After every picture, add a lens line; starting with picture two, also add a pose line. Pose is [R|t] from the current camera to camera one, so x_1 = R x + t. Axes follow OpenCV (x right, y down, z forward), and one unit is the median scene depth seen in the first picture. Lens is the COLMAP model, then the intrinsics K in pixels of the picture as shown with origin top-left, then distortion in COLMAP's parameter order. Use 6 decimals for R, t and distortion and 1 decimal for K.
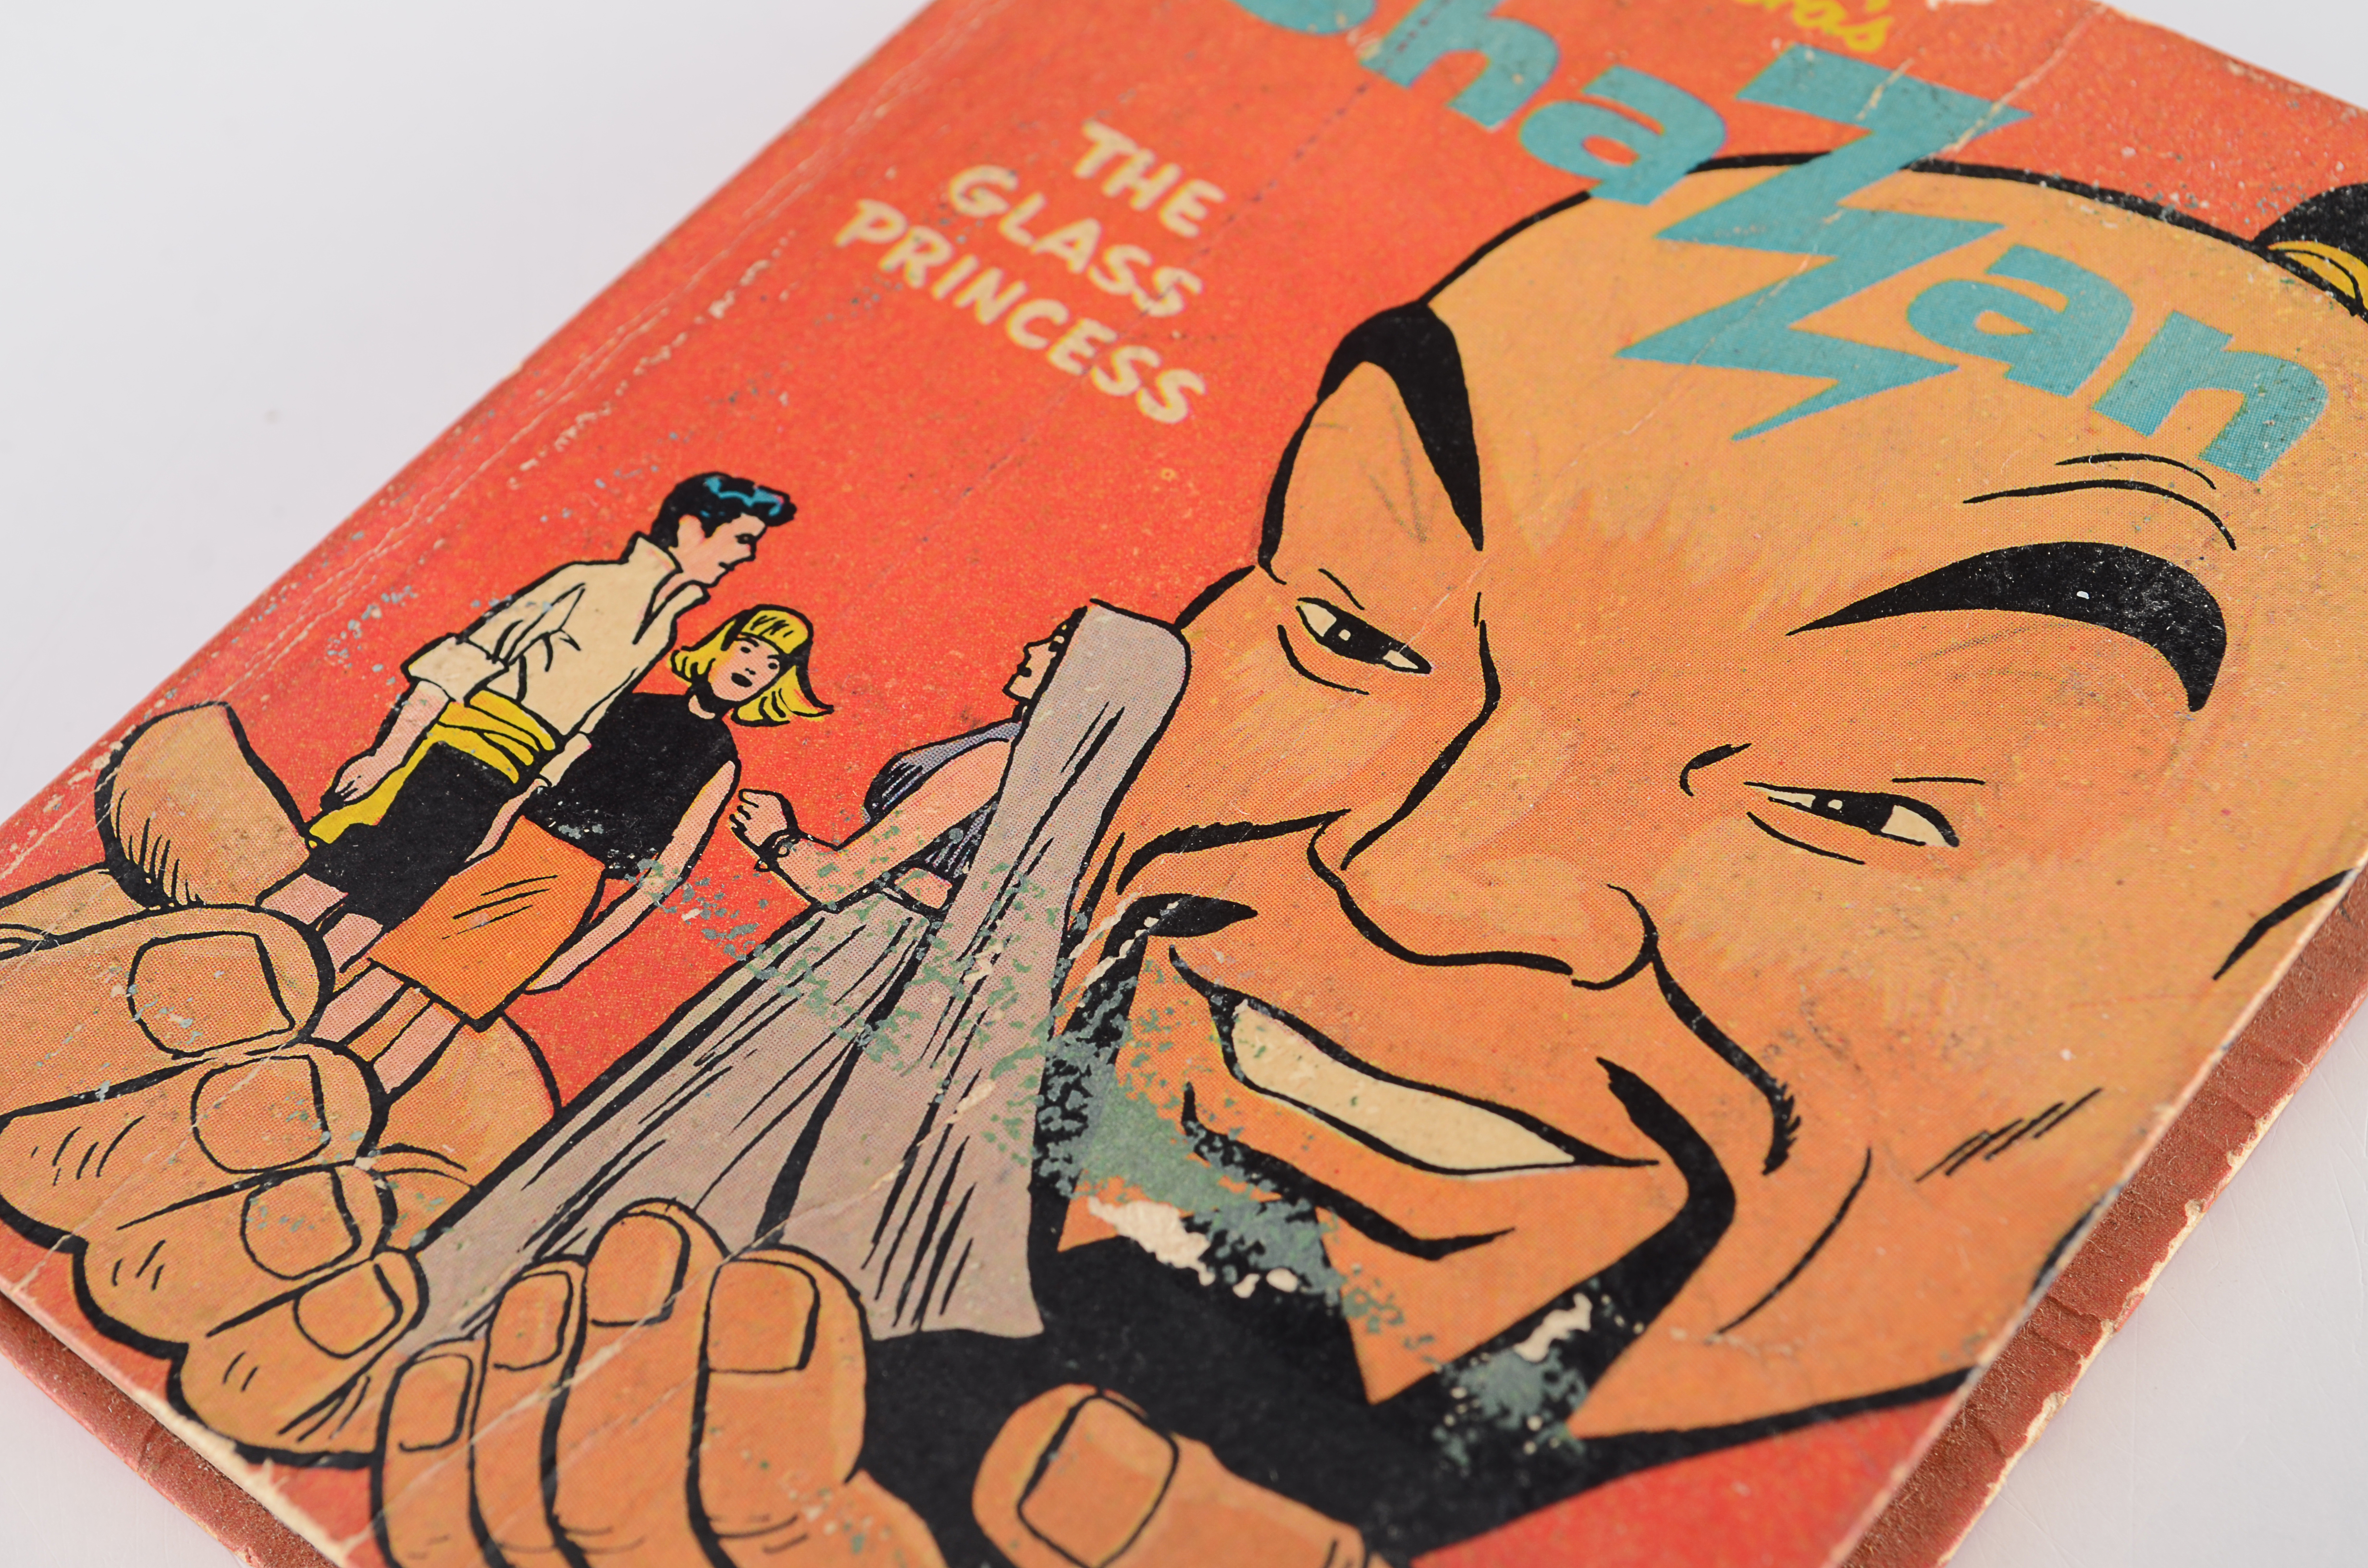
lens RADIAL K [[3889.5, 0, 1184.0], [0, 3889.5, 784.0], [0, 0, 1]] dist [-0.019031, 0.106713]
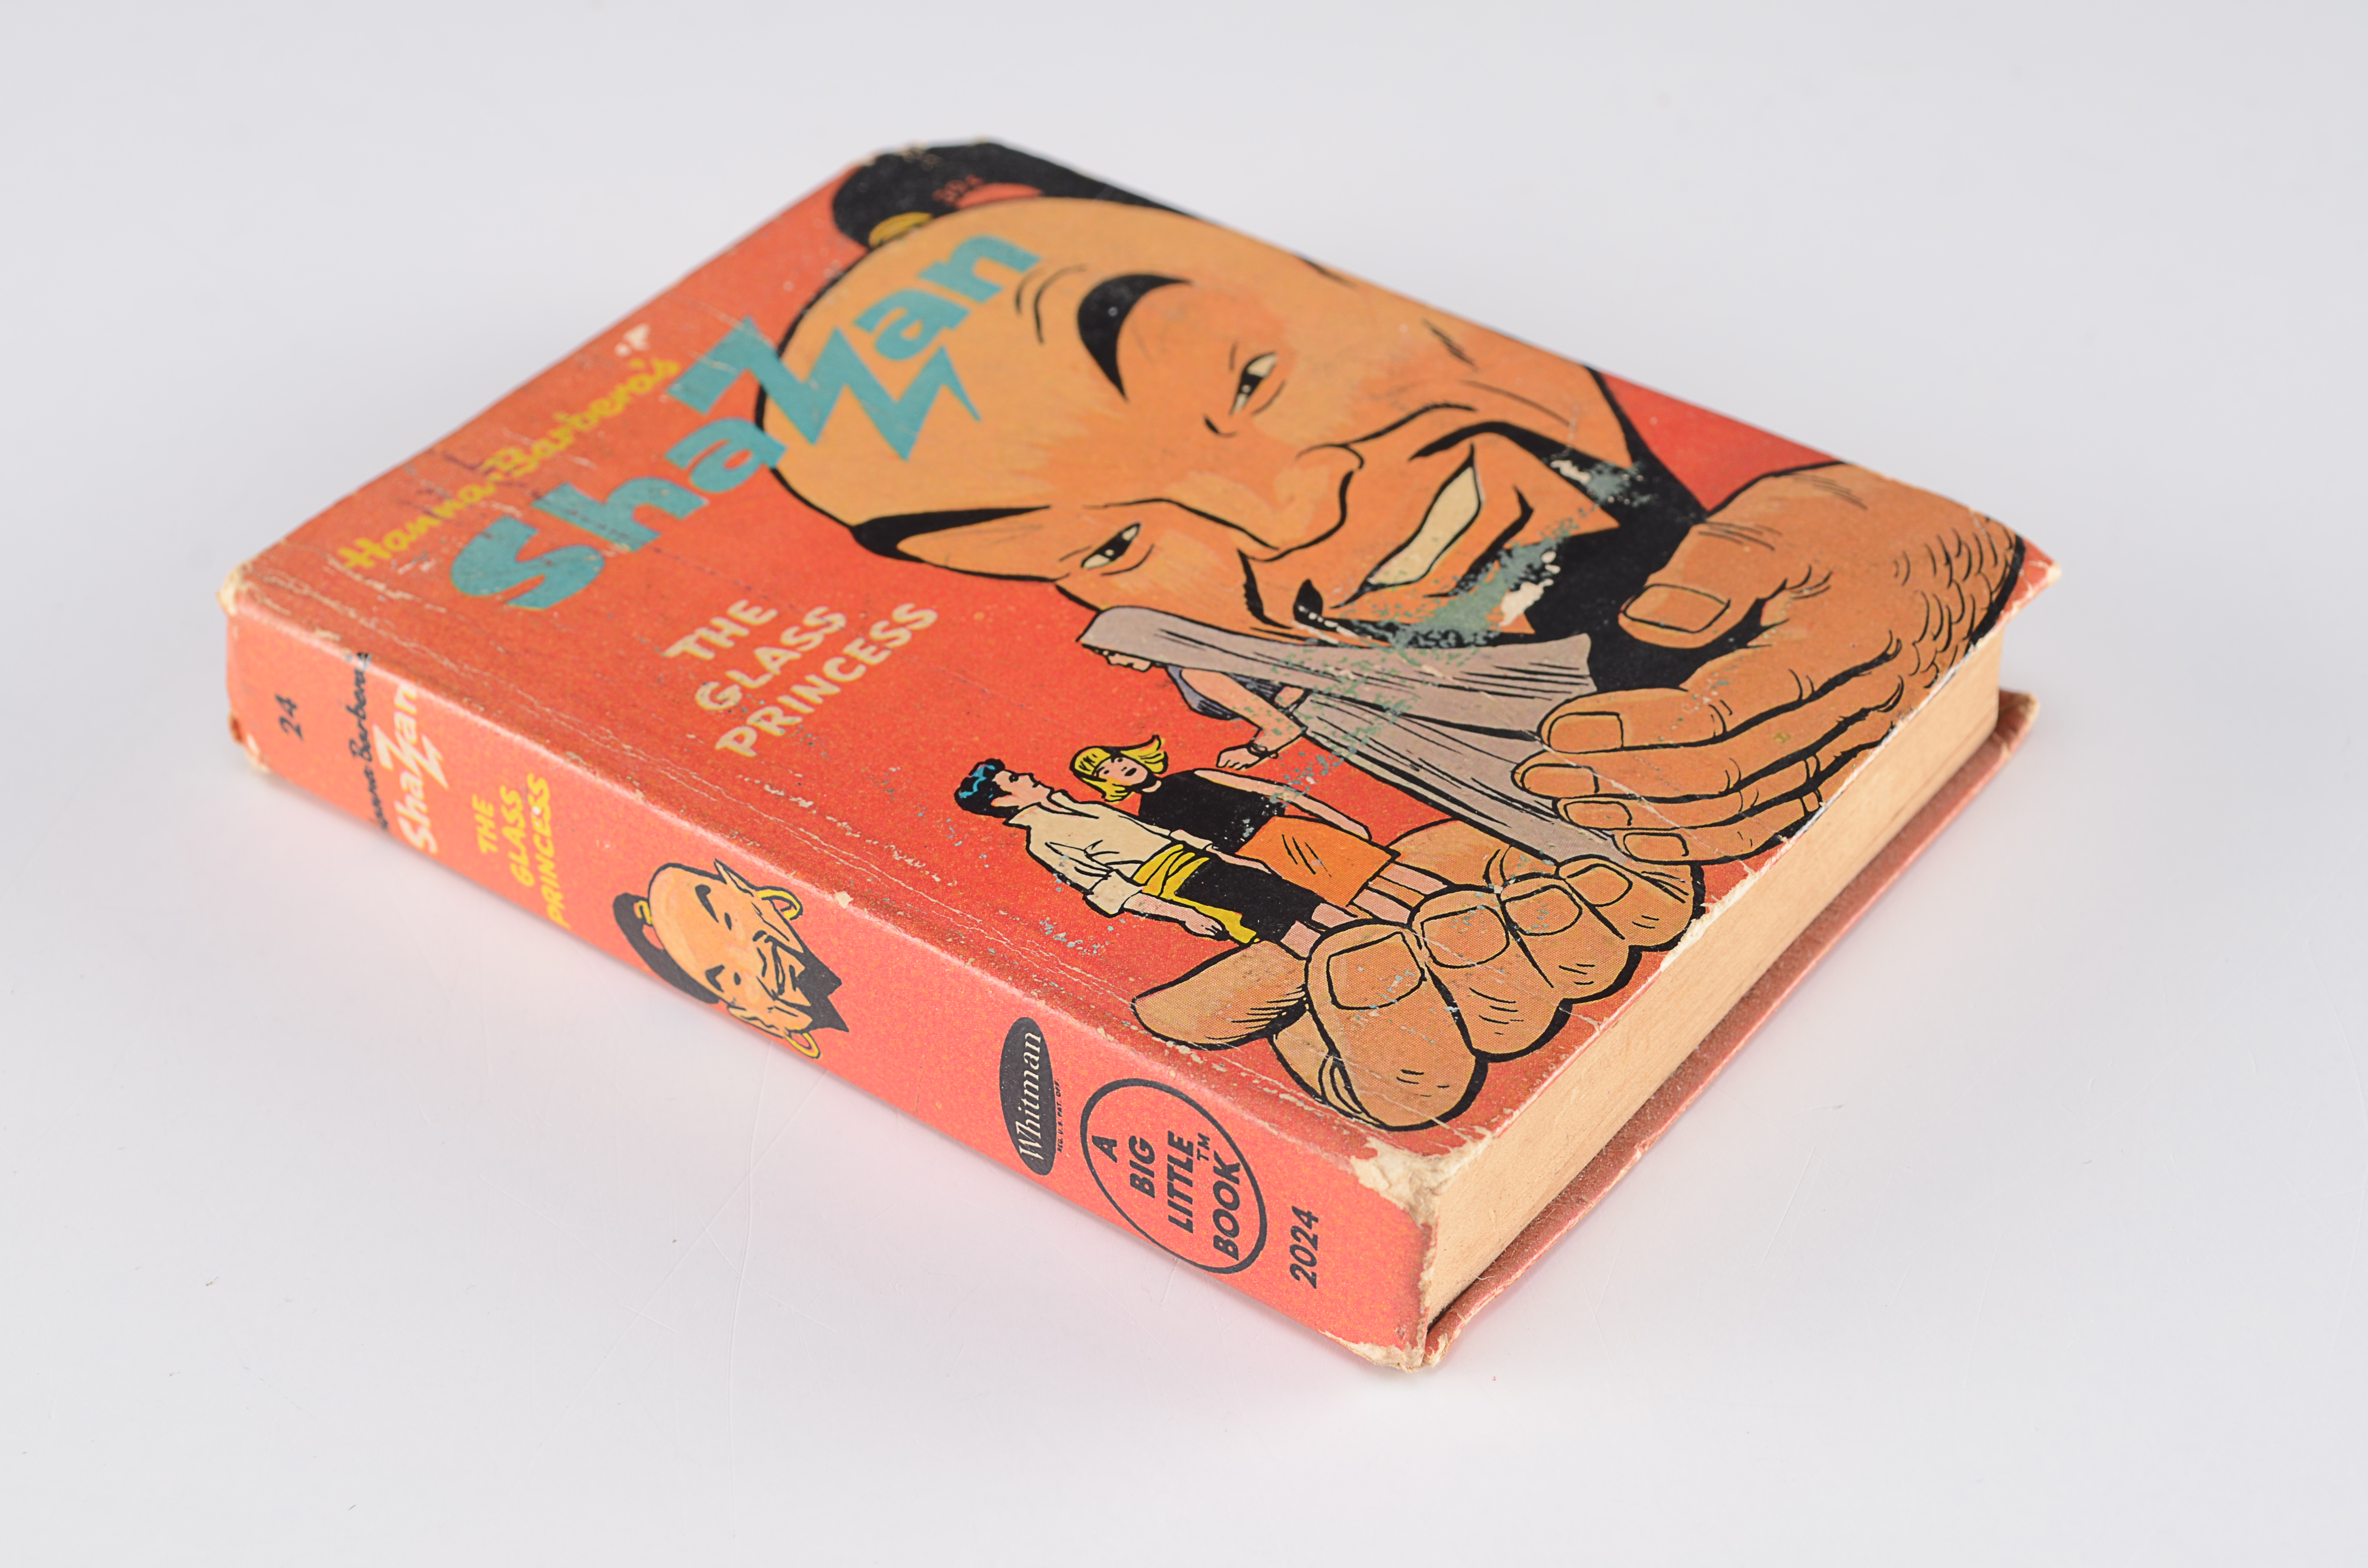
lens RADIAL K [[3889.5, 0, 1184.0], [0, 3889.5, 784.0], [0, 0, 1]] dist [-0.019031, 0.106713]
pose [[-0.023521, -0.562918, 0.826178, -1.458888], [0.822594, 0.458750, 0.335989, -0.551125], [-0.568143, 0.687512, 0.452262, 0.297420]]
